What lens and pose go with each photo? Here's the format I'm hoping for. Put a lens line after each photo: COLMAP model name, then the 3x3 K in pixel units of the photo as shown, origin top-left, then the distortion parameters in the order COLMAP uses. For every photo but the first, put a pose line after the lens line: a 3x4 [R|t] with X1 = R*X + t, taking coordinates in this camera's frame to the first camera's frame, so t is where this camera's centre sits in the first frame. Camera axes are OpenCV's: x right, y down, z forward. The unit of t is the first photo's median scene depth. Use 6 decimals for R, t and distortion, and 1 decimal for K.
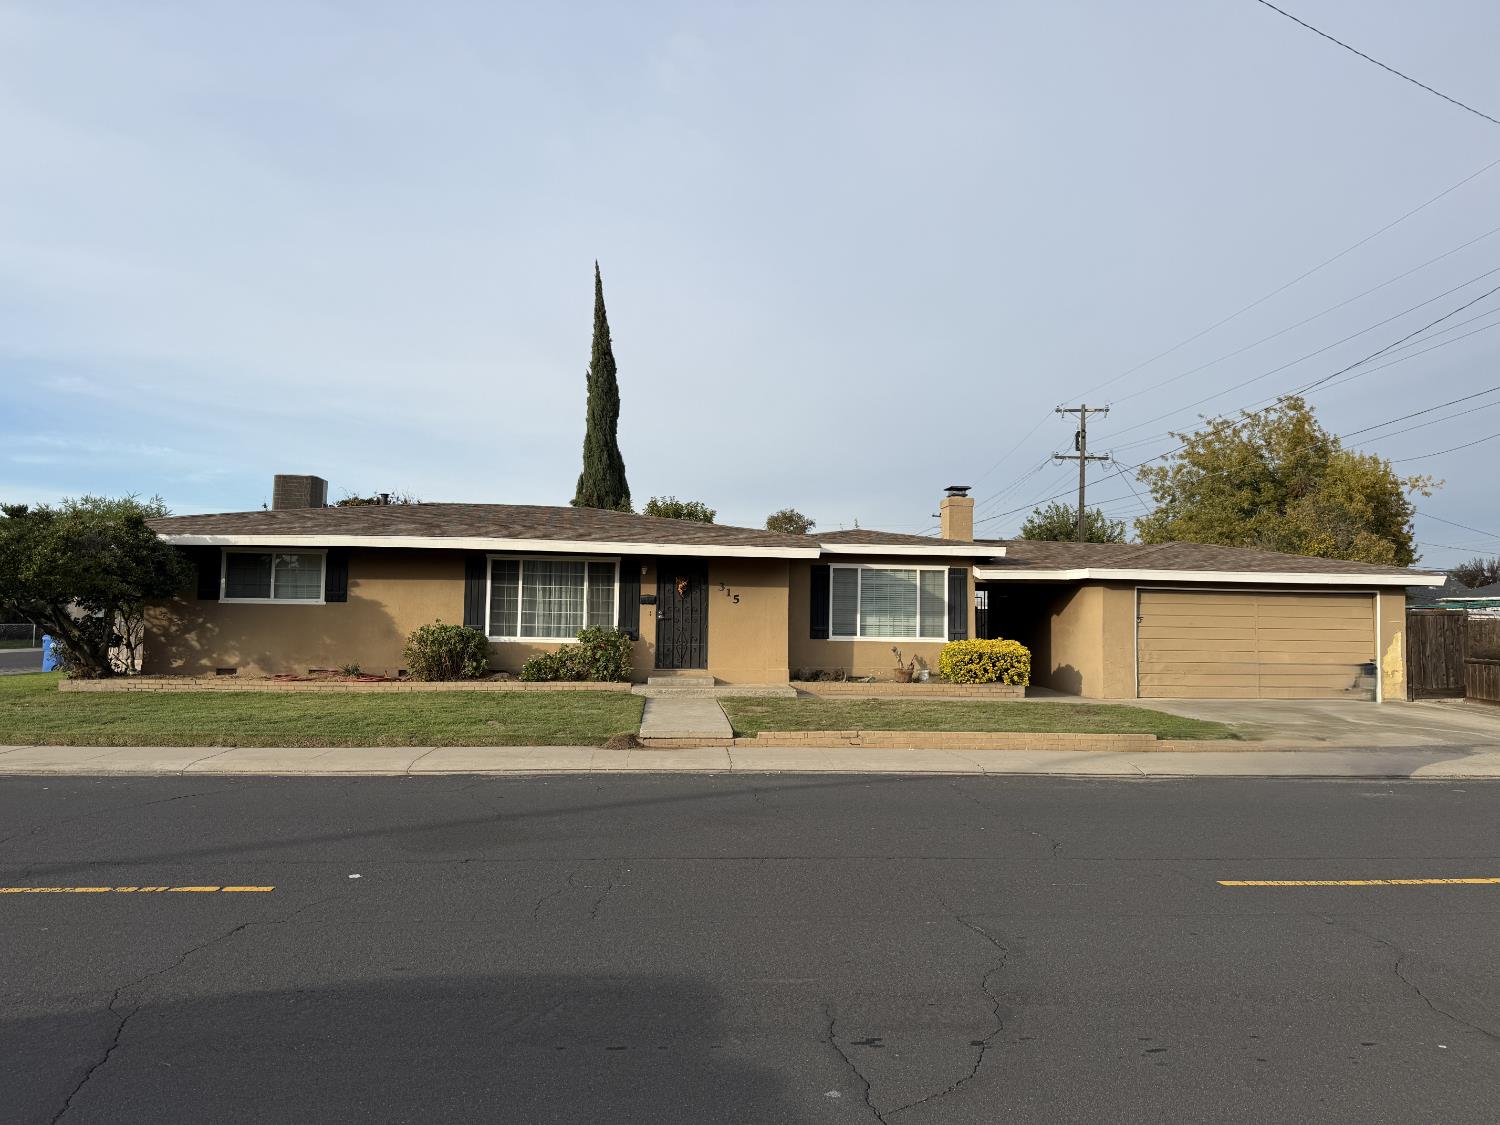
lens RADIAL K [[1047.9, 0, 744.8], [0, 1047.9, 554.5], [0, 0, 1]] dist [0.072693, -0.089487]
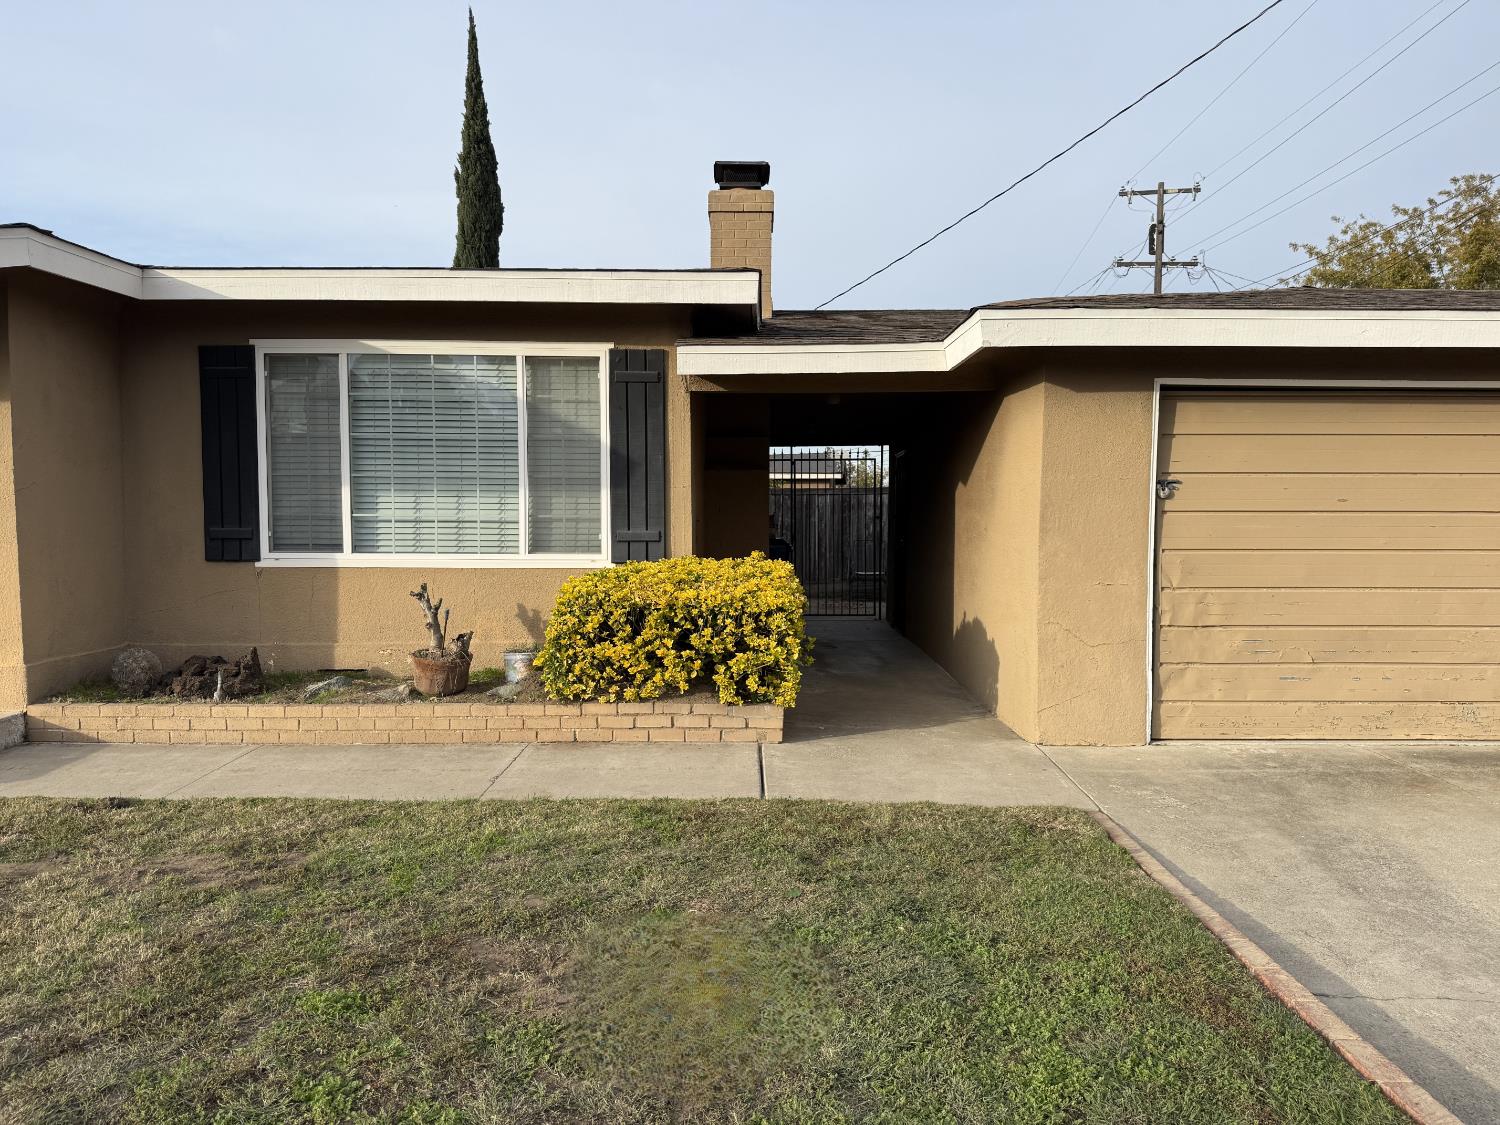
lens RADIAL K [[1047.9, 0, 750.8], [0, 1047.9, 558.2], [0, 0, 1]] dist [0.072693, -0.089487]
pose [[0.996365, -0.009328, -0.084677, 0.279019], [0.018311, 0.994204, 0.105937, 0.046747], [0.083198, -0.107103, 0.990761, 0.685010]]
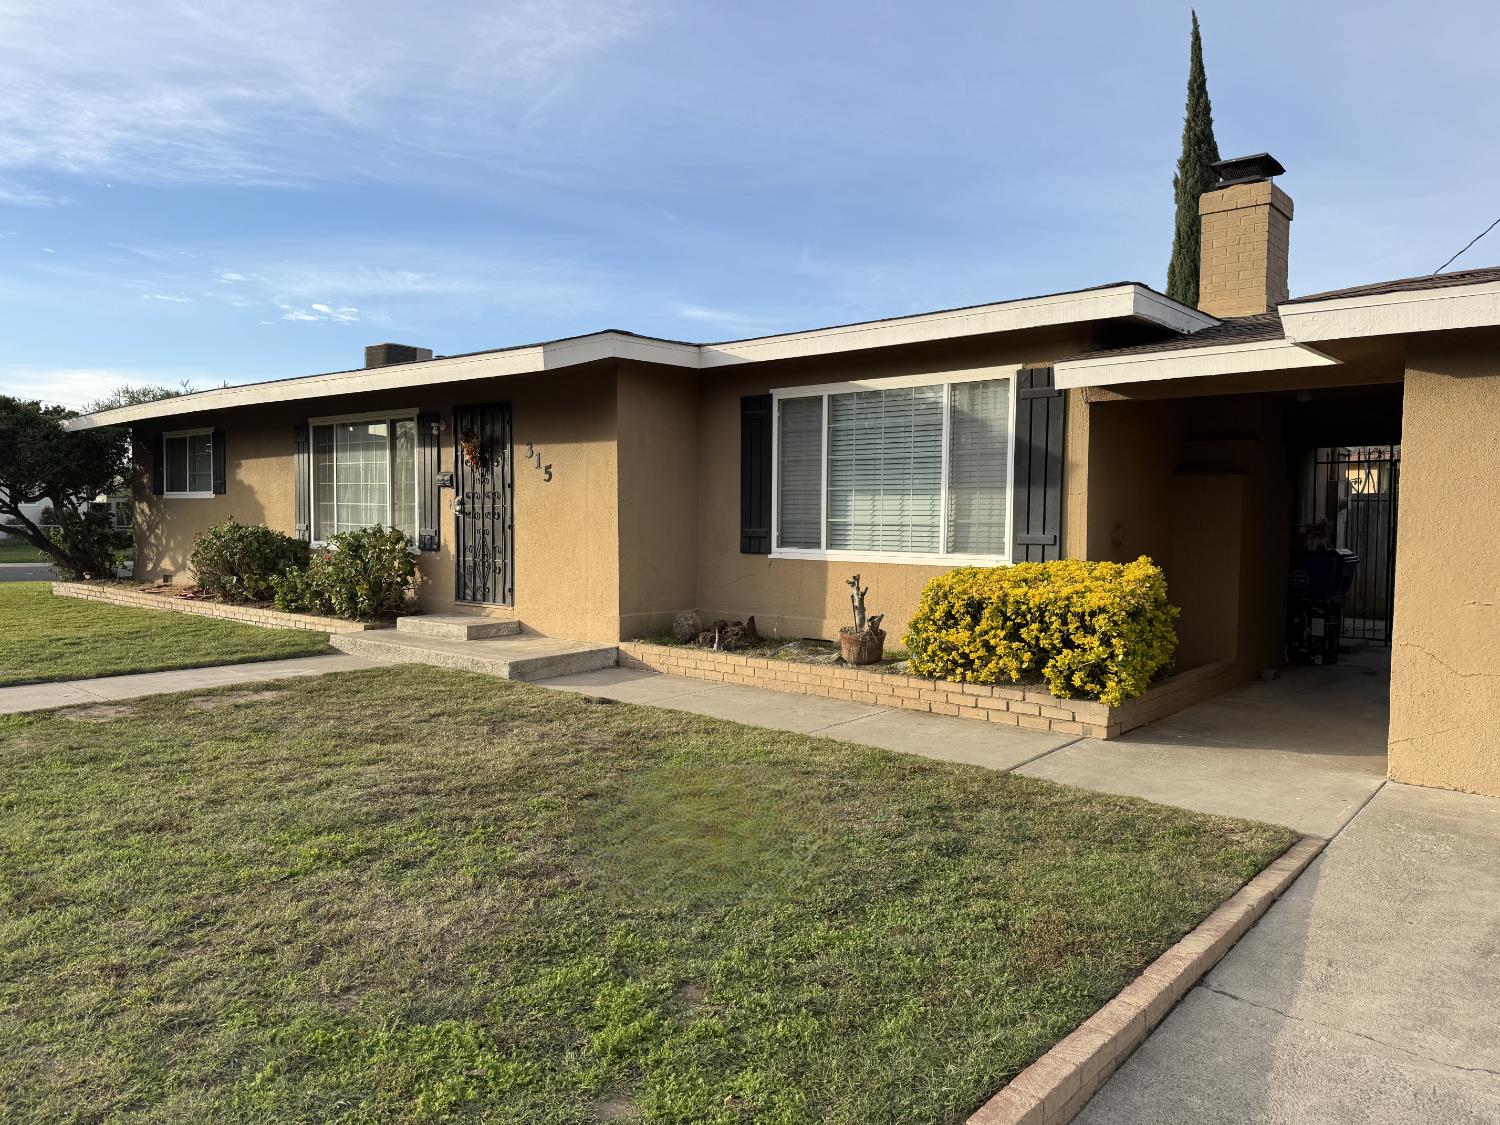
lens RADIAL K [[1047.9, 0, 747.4], [0, 1047.9, 562.2], [0, 0, 1]] dist [0.072693, -0.089487]
pose [[0.702987, 0.021180, -0.710887, 0.413752], [0.046261, 0.996078, 0.075424, 0.050206], [0.709696, -0.085908, 0.699250, 0.686341]]
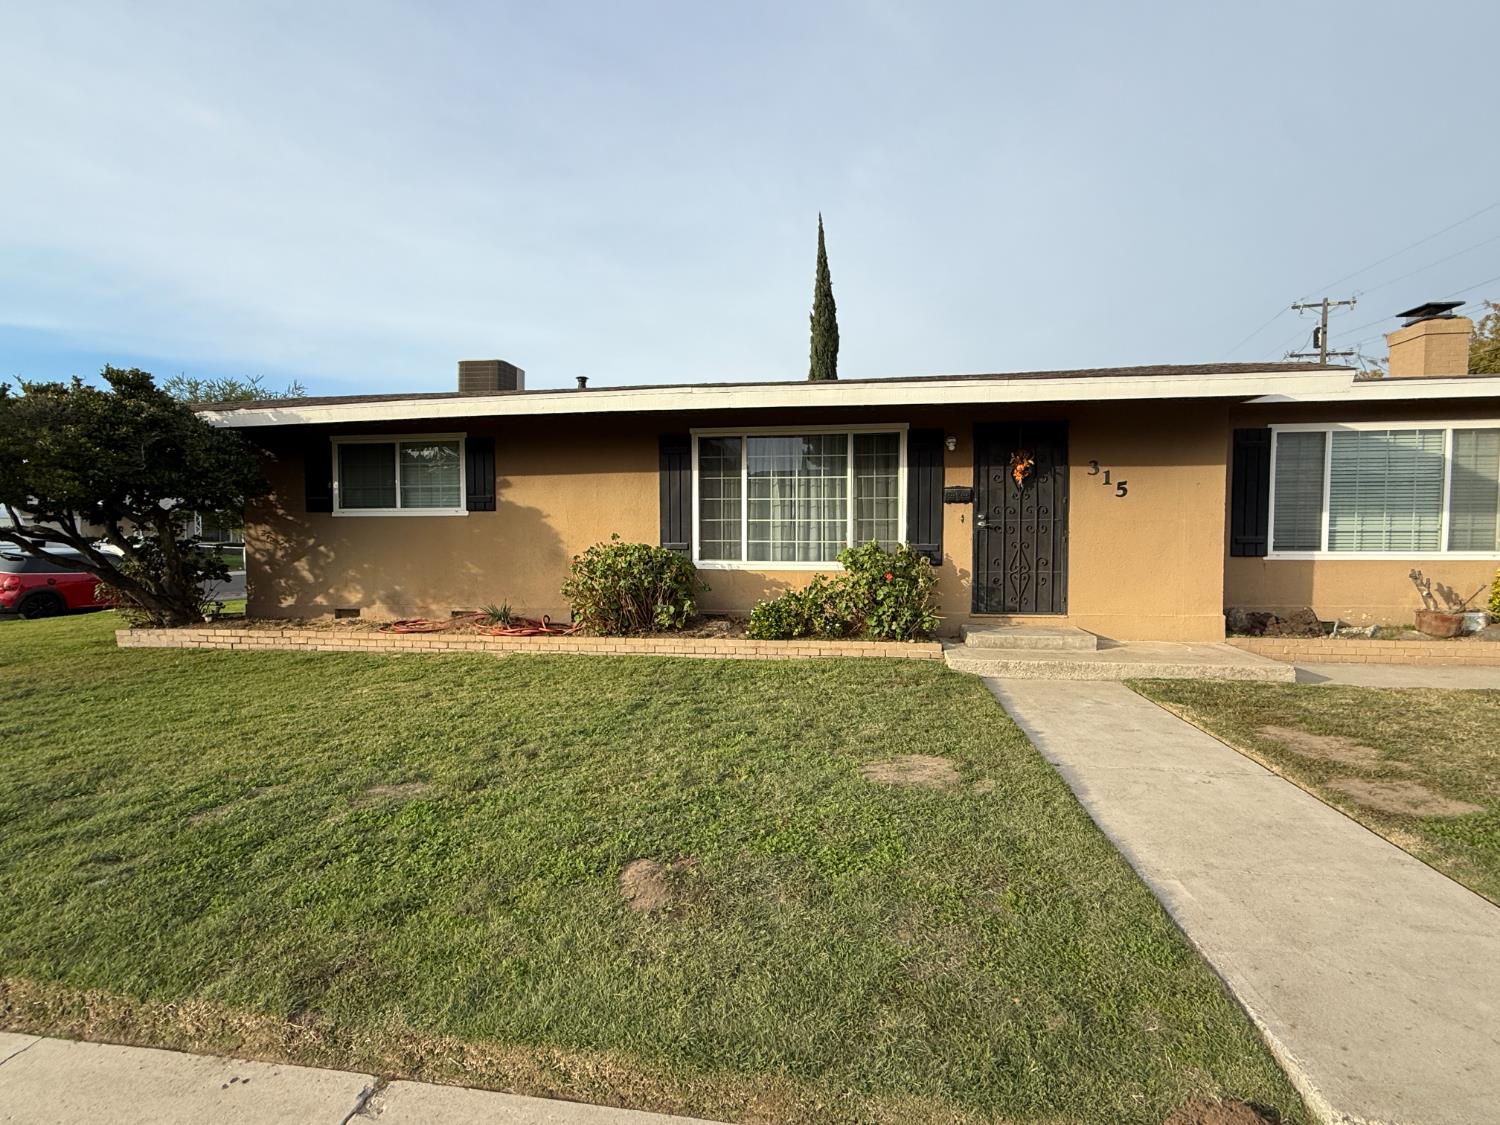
lens RADIAL K [[698.7, 0, 747.8], [0, 698.7, 565.7], [0, 0, 1]] dist [-0.000426, 0.000289]
pose [[0.972971, -0.008703, -0.230765, -0.112752], [0.034053, 0.993772, 0.106098, 0.035744], [0.228404, -0.111089, 0.967208, 0.575711]]
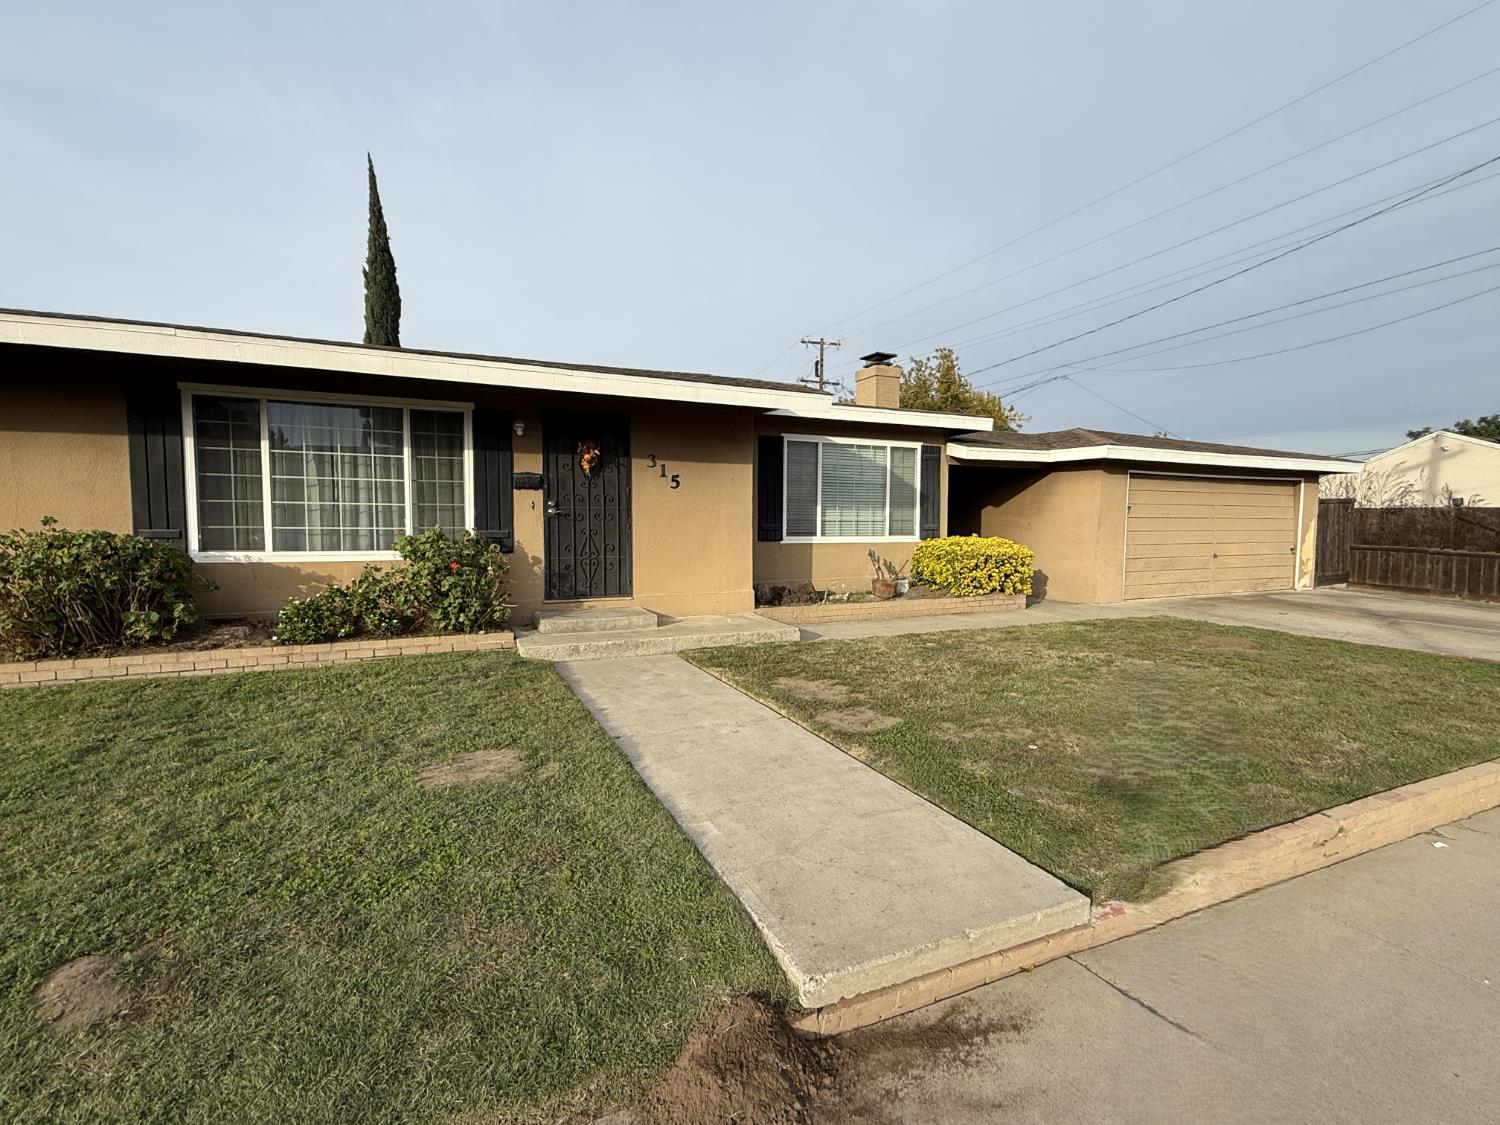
lens RADIAL K [[698.7, 0, 749.7], [0, 698.7, 566.4], [0, 0, 1]] dist [-0.000426, 0.000289]
pose [[0.939719, -0.034420, 0.340210, -0.106246], [-0.011434, 0.991202, 0.131864, 0.036236], [-0.341756, -0.127805, 0.931058, 0.577293]]
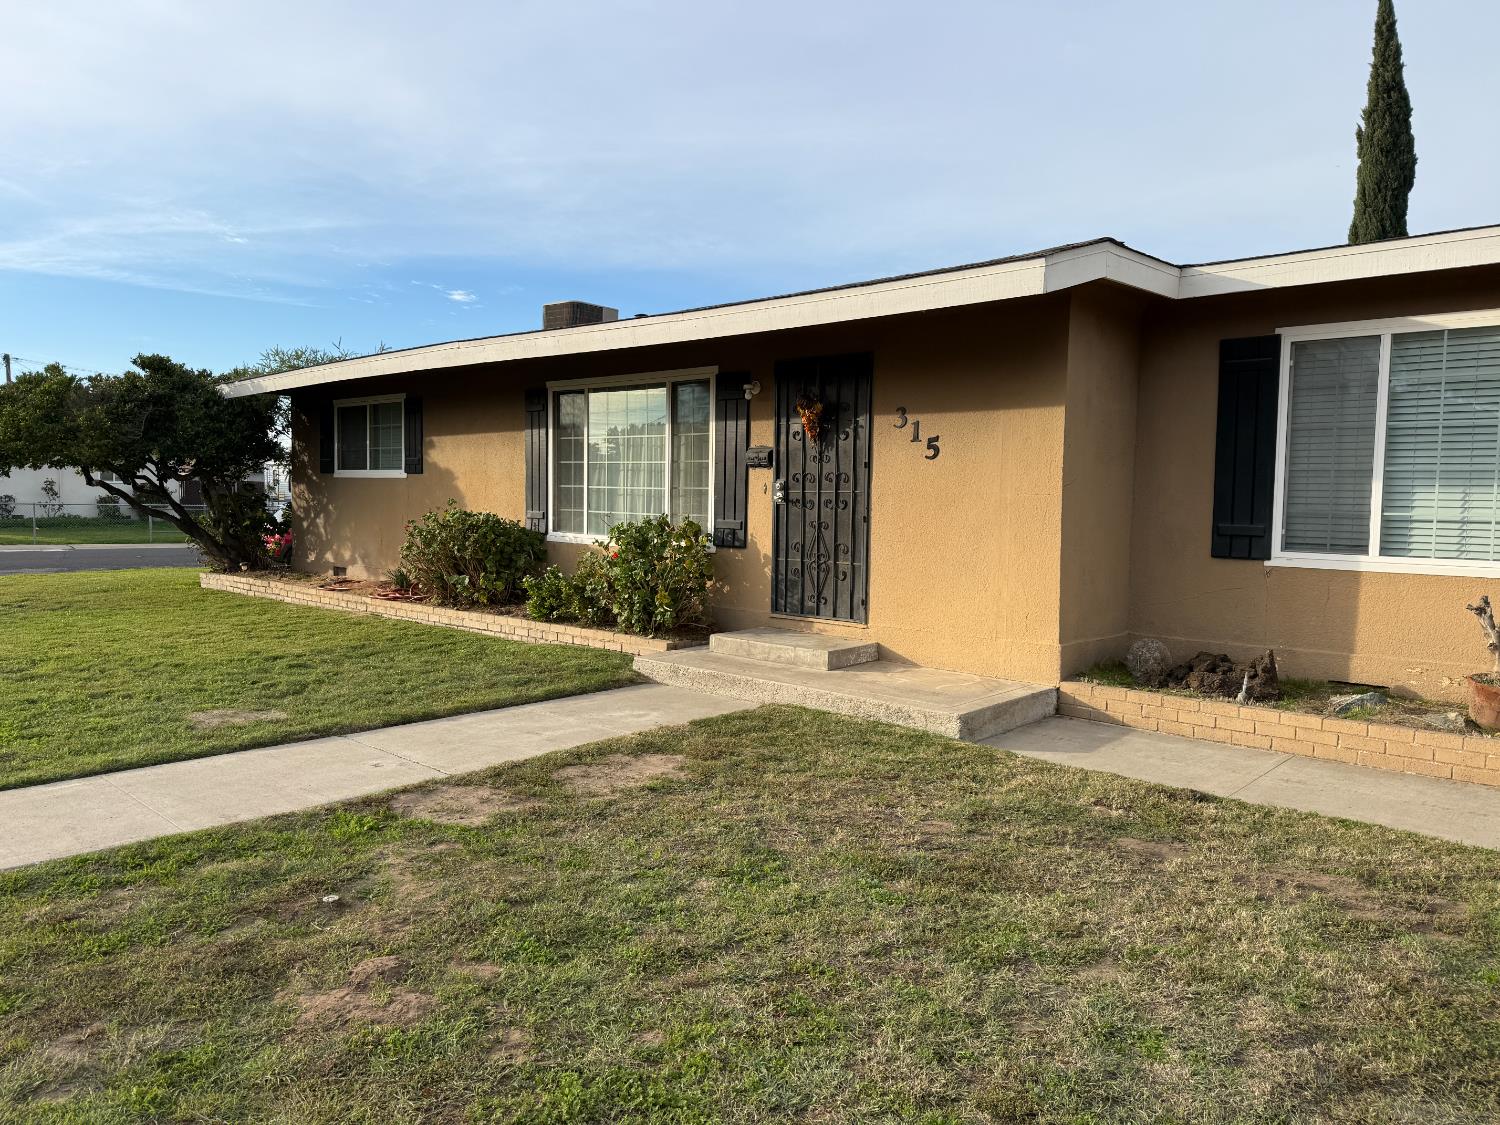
lens RADIAL K [[1047.9, 0, 747.7], [0, 1047.9, 562.5], [0, 0, 1]] dist [0.072693, -0.089487]
pose [[0.675031, 0.040345, -0.736686, 0.221889], [0.040279, 0.994999, 0.091399, 0.045223], [0.736689, -0.091371, 0.670030, 0.671443]]
